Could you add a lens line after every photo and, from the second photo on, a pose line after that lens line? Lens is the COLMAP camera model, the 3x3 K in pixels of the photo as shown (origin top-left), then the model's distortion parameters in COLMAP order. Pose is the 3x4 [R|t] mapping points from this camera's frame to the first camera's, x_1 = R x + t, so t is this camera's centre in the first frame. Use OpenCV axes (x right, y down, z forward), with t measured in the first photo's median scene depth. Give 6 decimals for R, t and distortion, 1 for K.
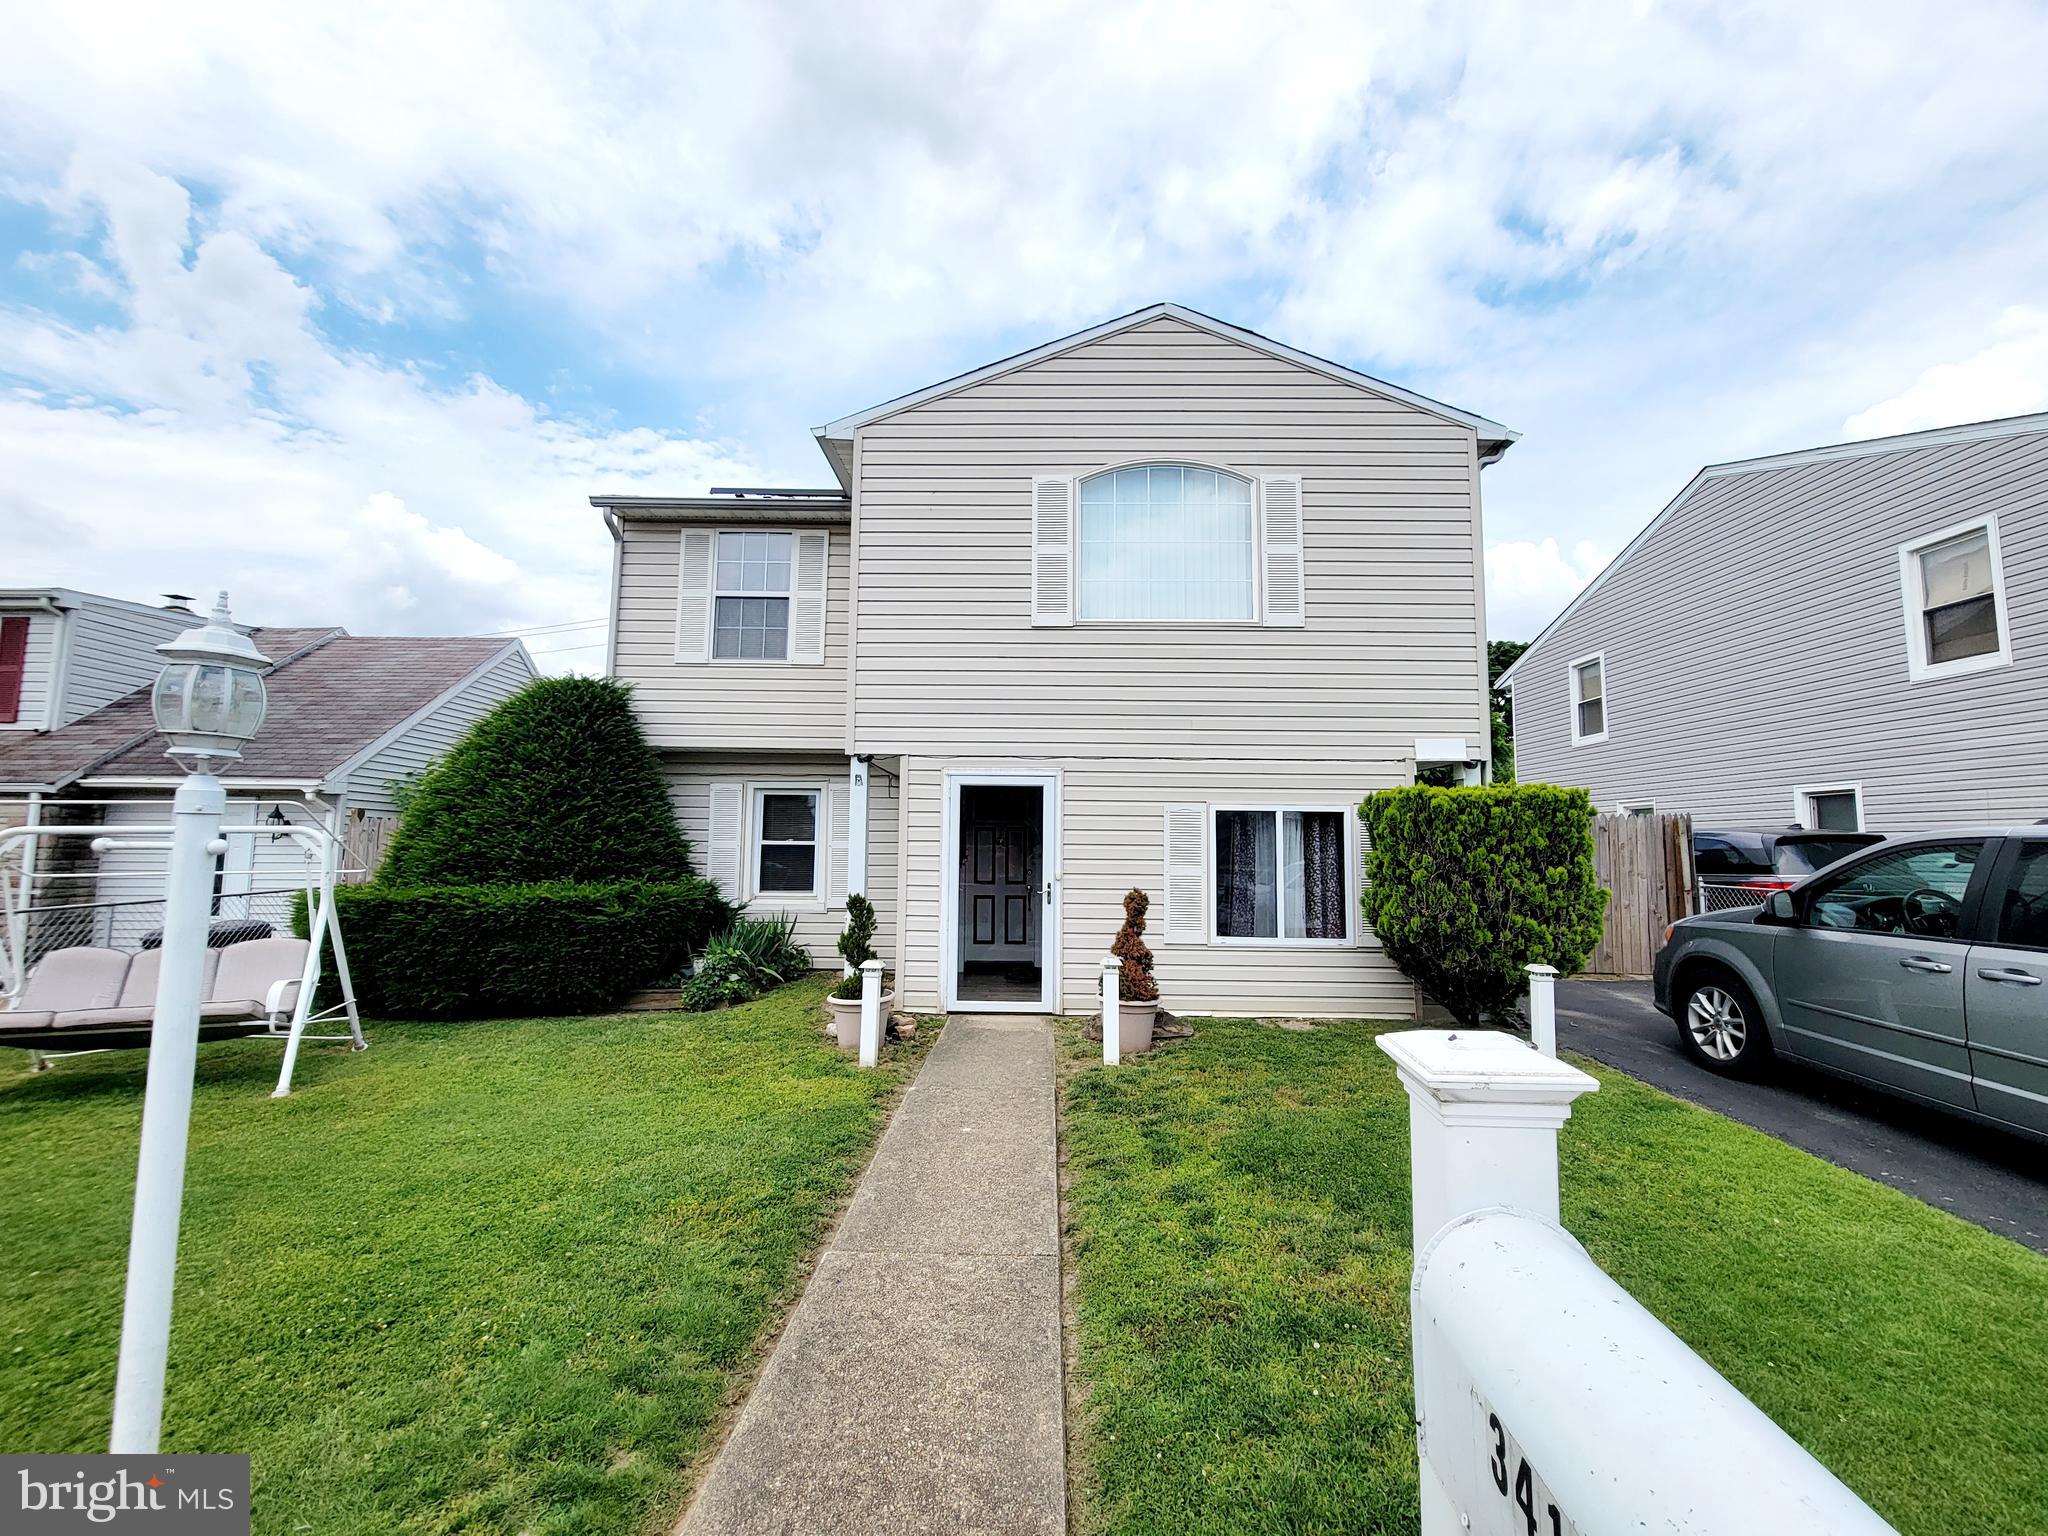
lens RADIAL K [[825.0, 0, 1036.3], [0, 825.0, 771.8], [0, 0, 1]] dist [-0.003526, -0.000131]
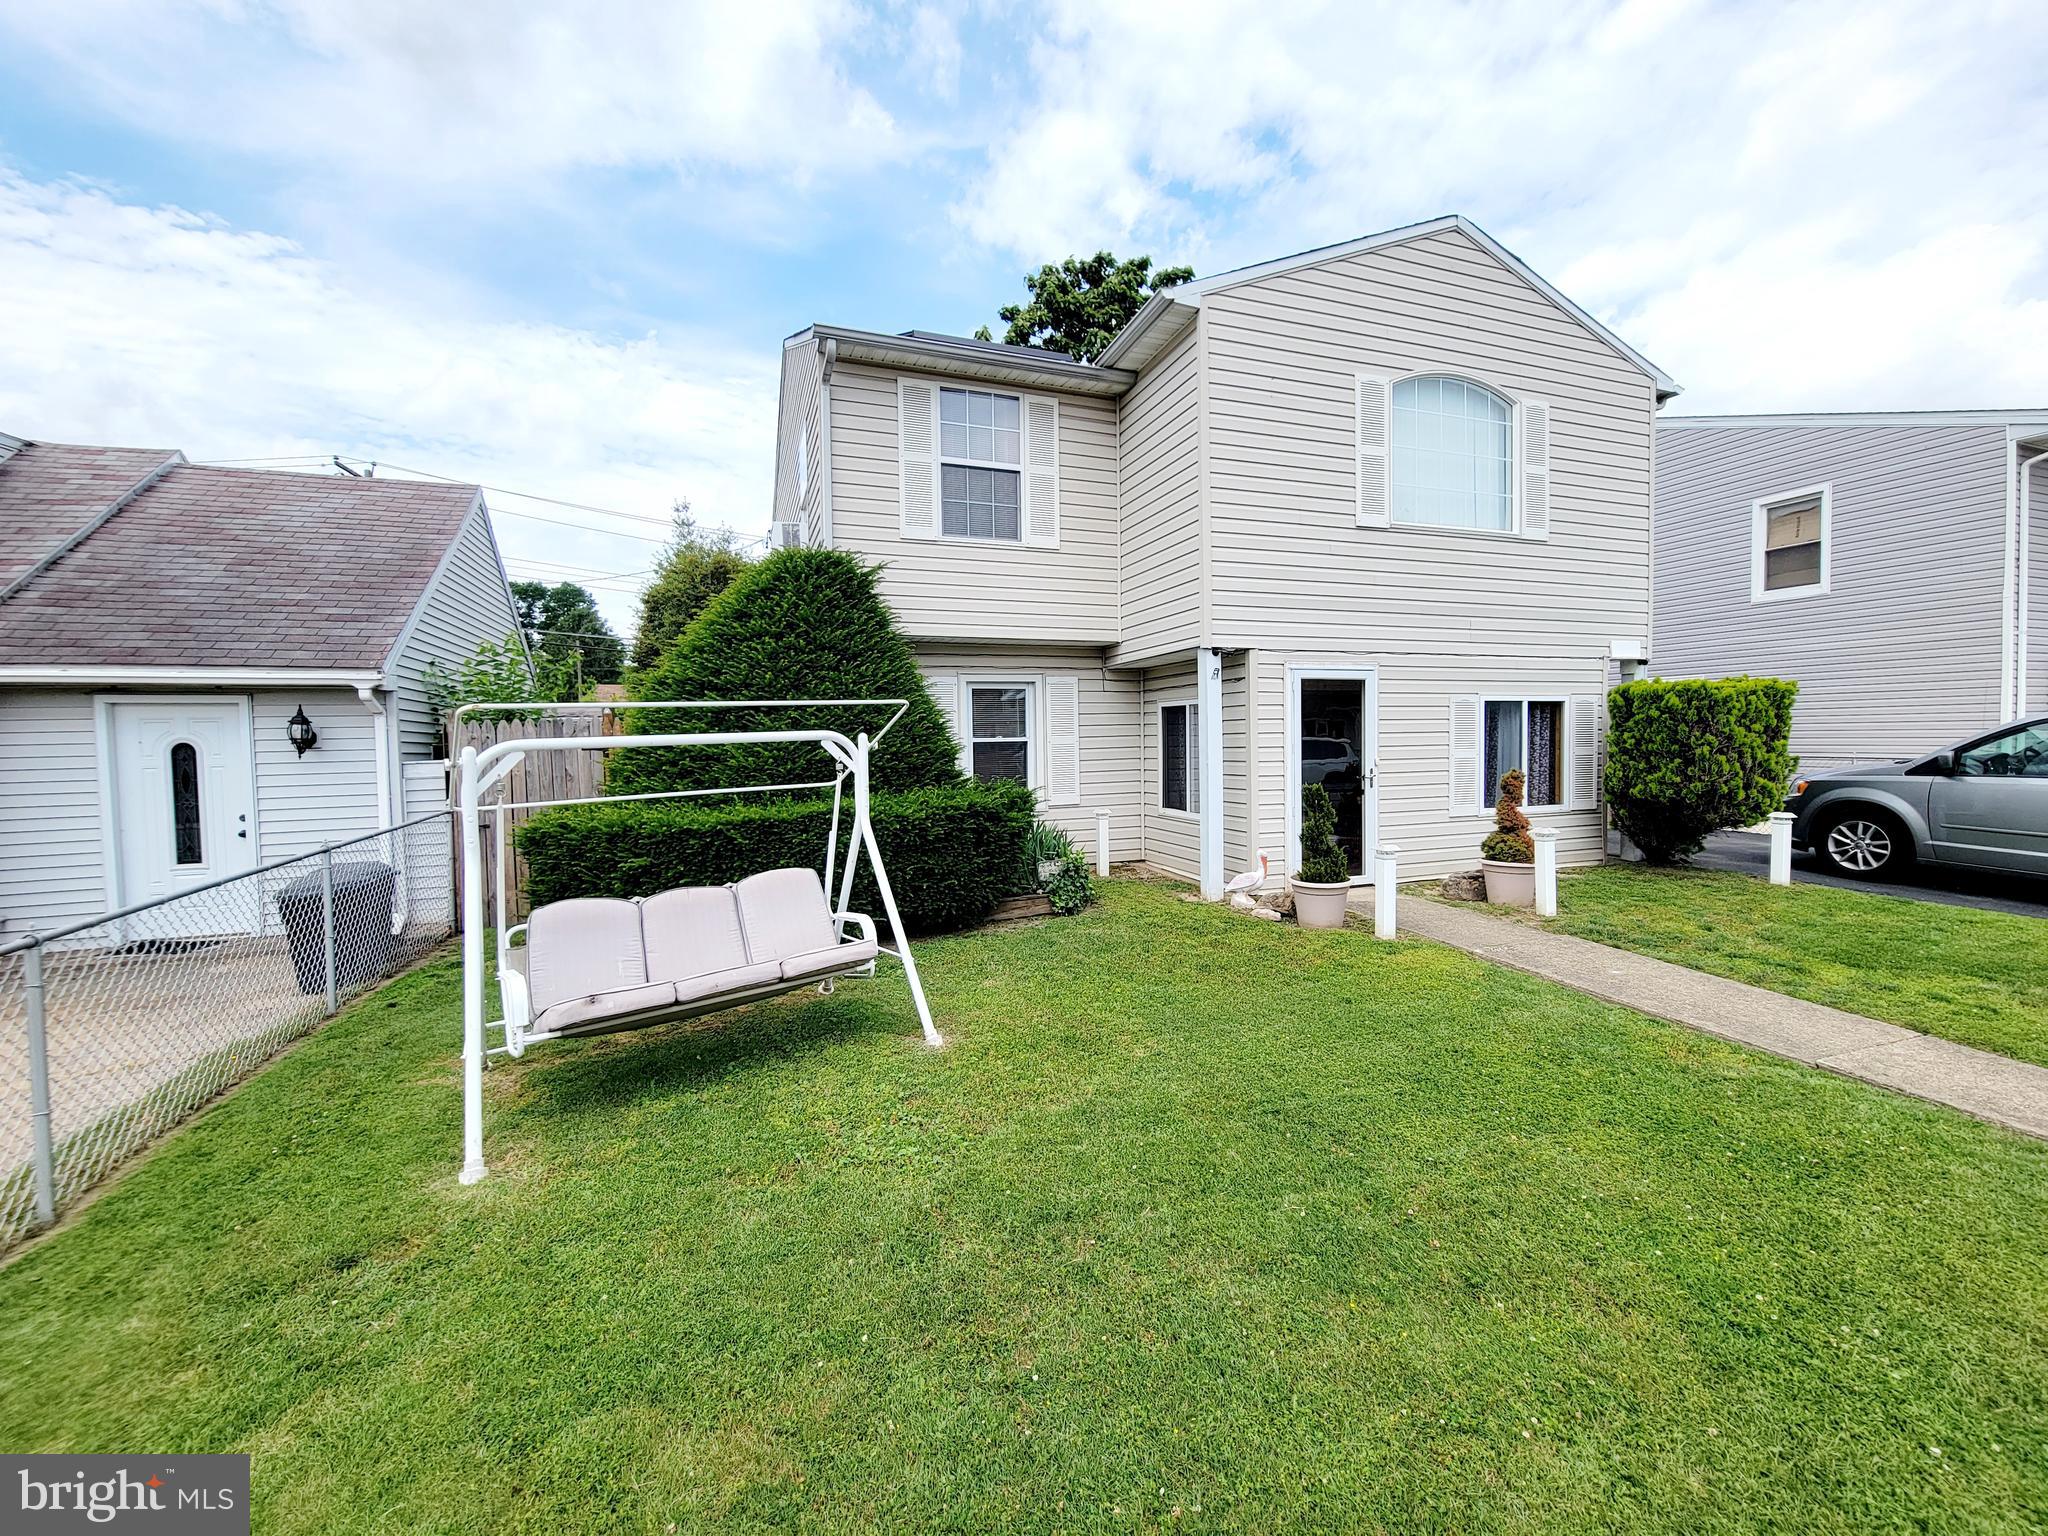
lens RADIAL K [[825.0, 0, 1027.9], [0, 825.0, 768.5], [0, 0, 1]] dist [-0.003526, -0.000131]
pose [[0.938903, -0.037887, 0.342089, -0.750574], [-0.005436, 0.992167, 0.124804, 0.000716], [-0.344138, -0.119038, 0.931343, 0.132452]]
